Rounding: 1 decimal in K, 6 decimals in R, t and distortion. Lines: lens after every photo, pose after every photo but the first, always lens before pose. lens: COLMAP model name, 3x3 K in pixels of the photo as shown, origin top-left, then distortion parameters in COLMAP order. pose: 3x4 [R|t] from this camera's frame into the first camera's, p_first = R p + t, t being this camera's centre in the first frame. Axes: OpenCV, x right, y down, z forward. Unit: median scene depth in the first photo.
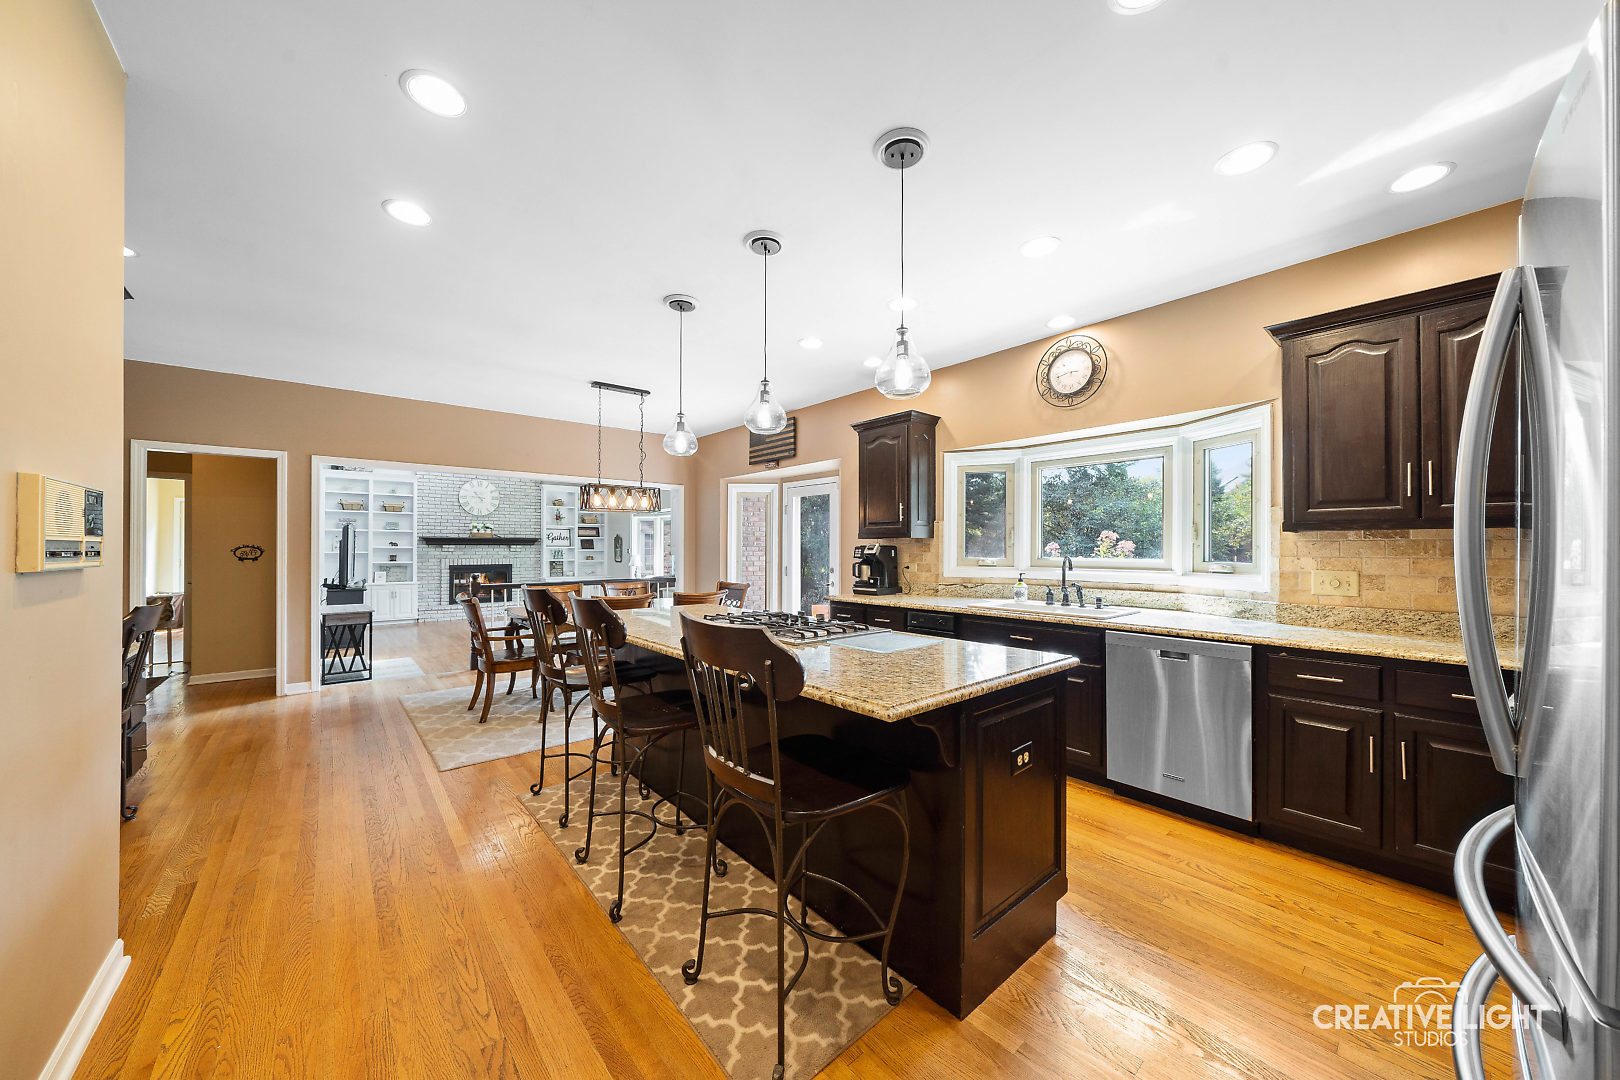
lens RADIAL K [[553.3, 0, 796.8], [0, 553.3, 545.8], [0, 0, 1]] dist [-0.006828, 0.000218]
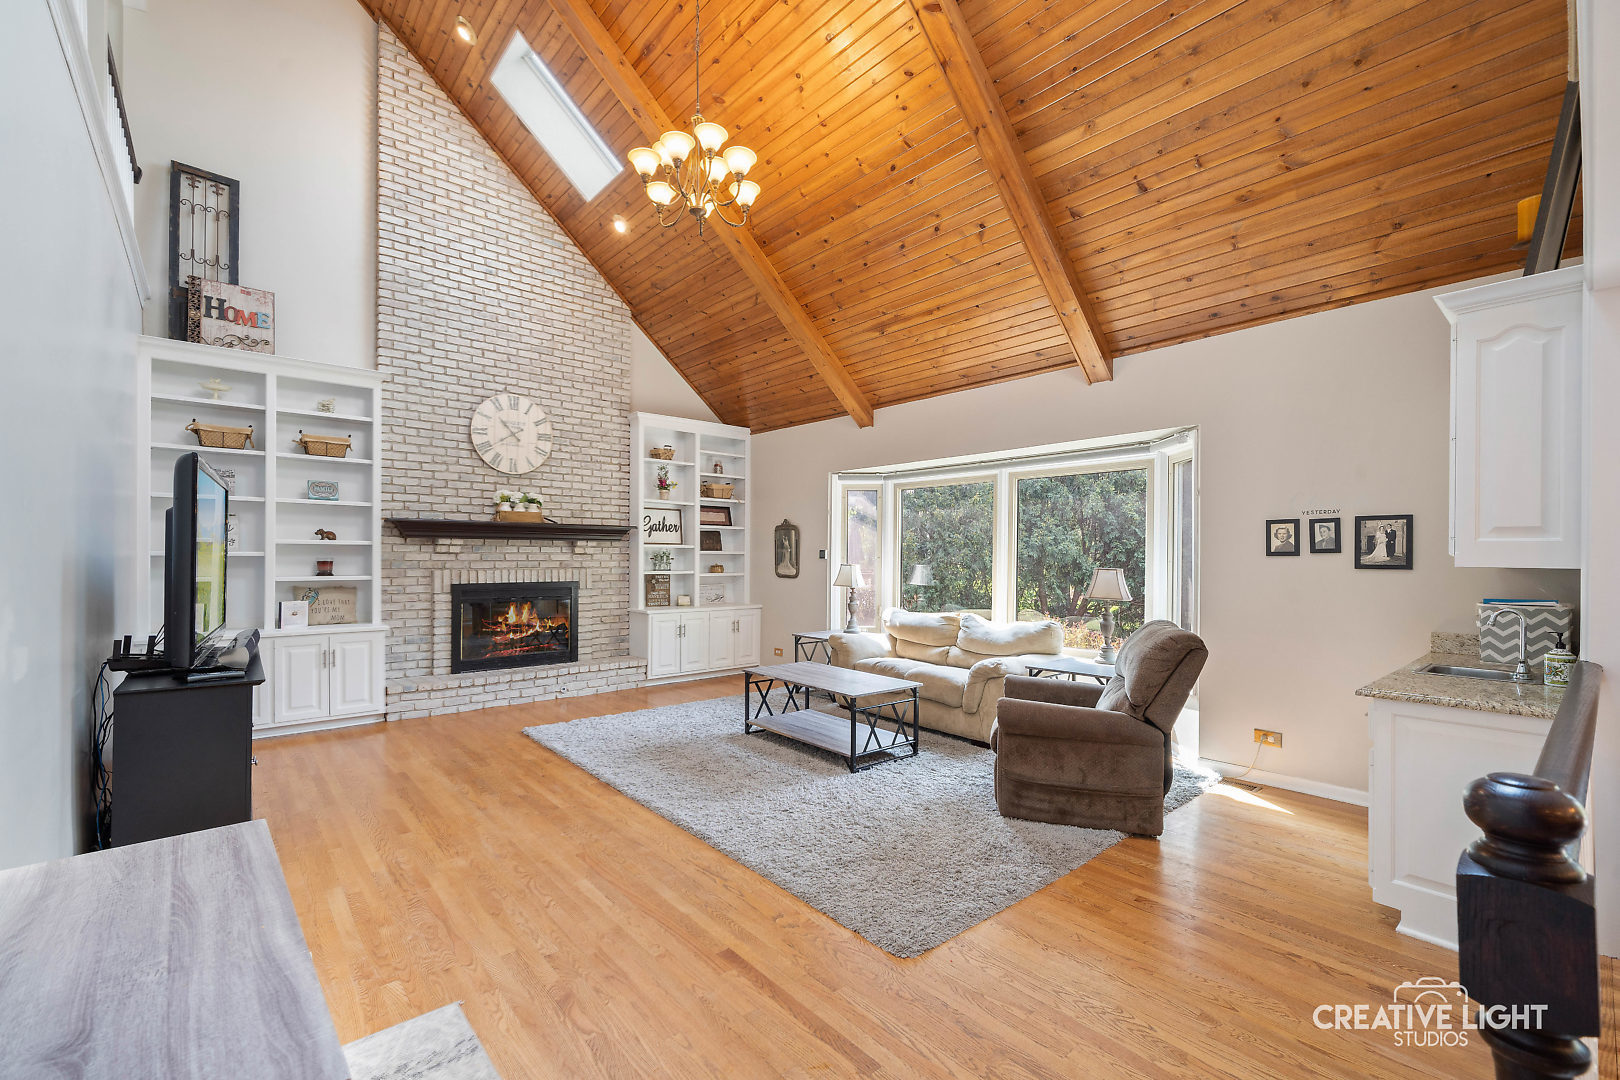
lens RADIAL K [[665.3, 0, 783.1], [0, 665.3, 556.4], [0, 0, 1]] dist [-0.000804, -0.000213]
pose [[0.999971, 0.003675, 0.006632, -0.334826], [-0.003712, 0.999978, 0.005507, 0.008207], [-0.006611, -0.005532, 0.999963, 0.425735]]
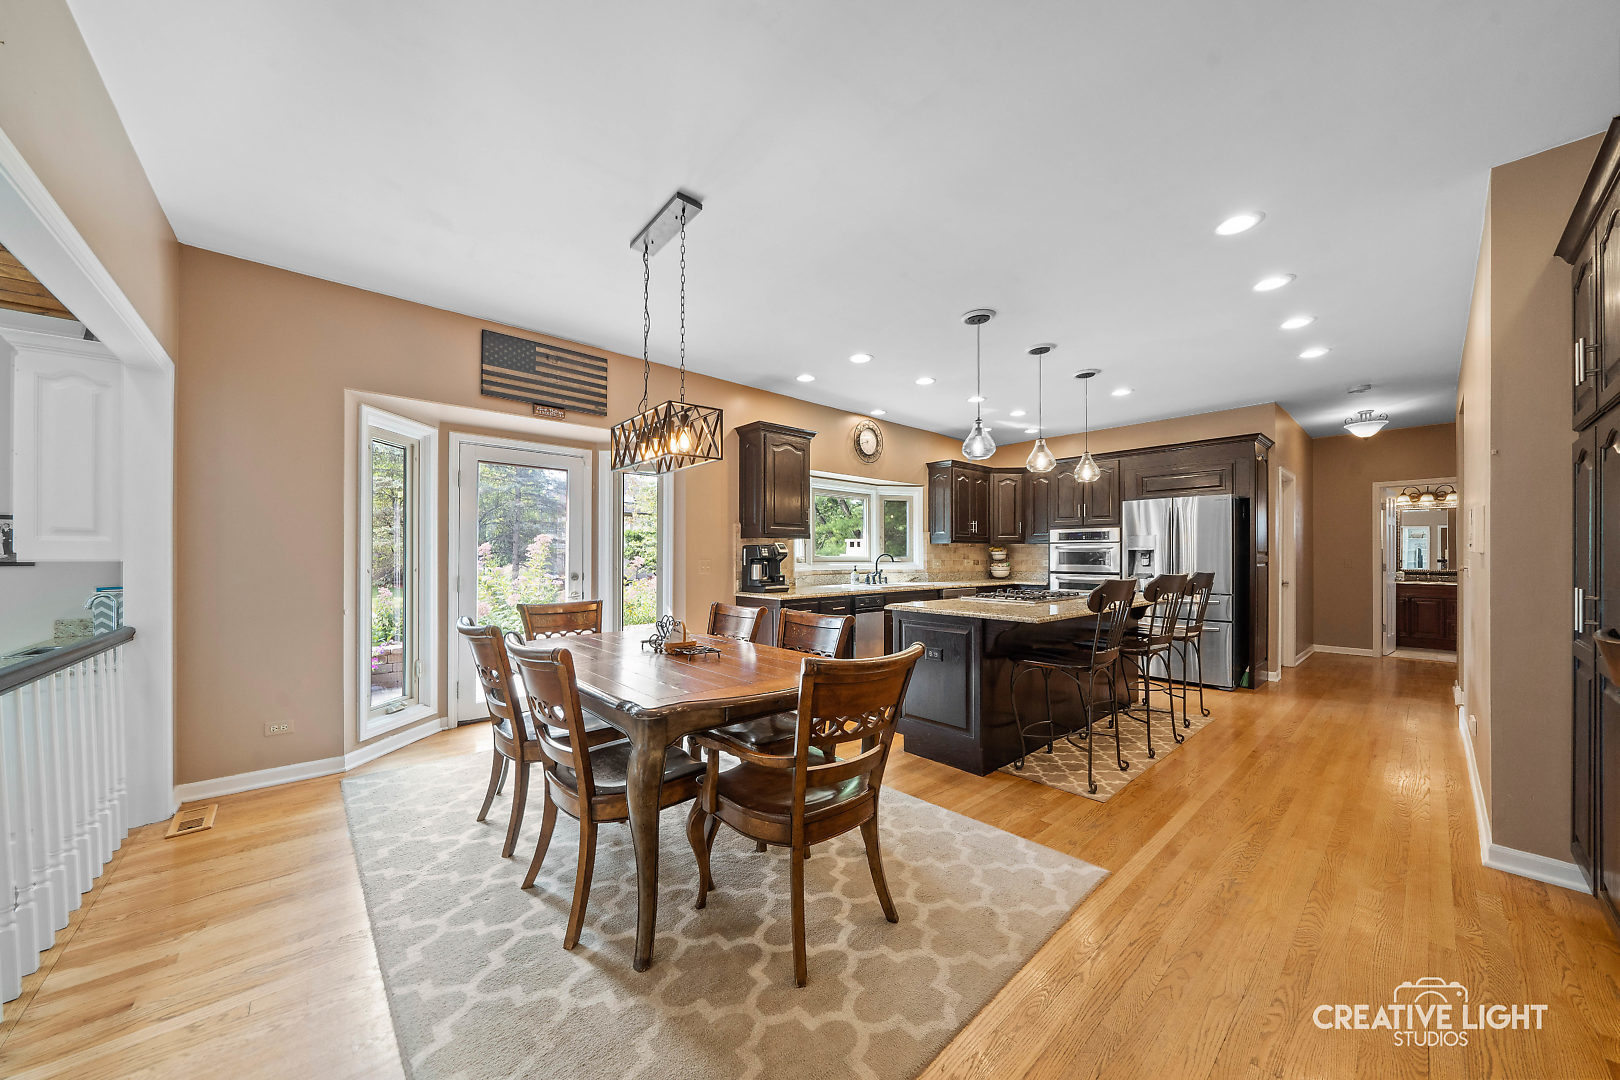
lens RADIAL K [[553.3, 0, 806.9], [0, 553.3, 551.3], [0, 0, 1]] dist [-0.006828, 0.000218]
pose [[-0.018369, 0.008326, 0.999797, -1.876872], [-0.007272, 0.999938, -0.008461, 0.041963], [-0.999805, -0.007426, -0.018308, 1.984181]]
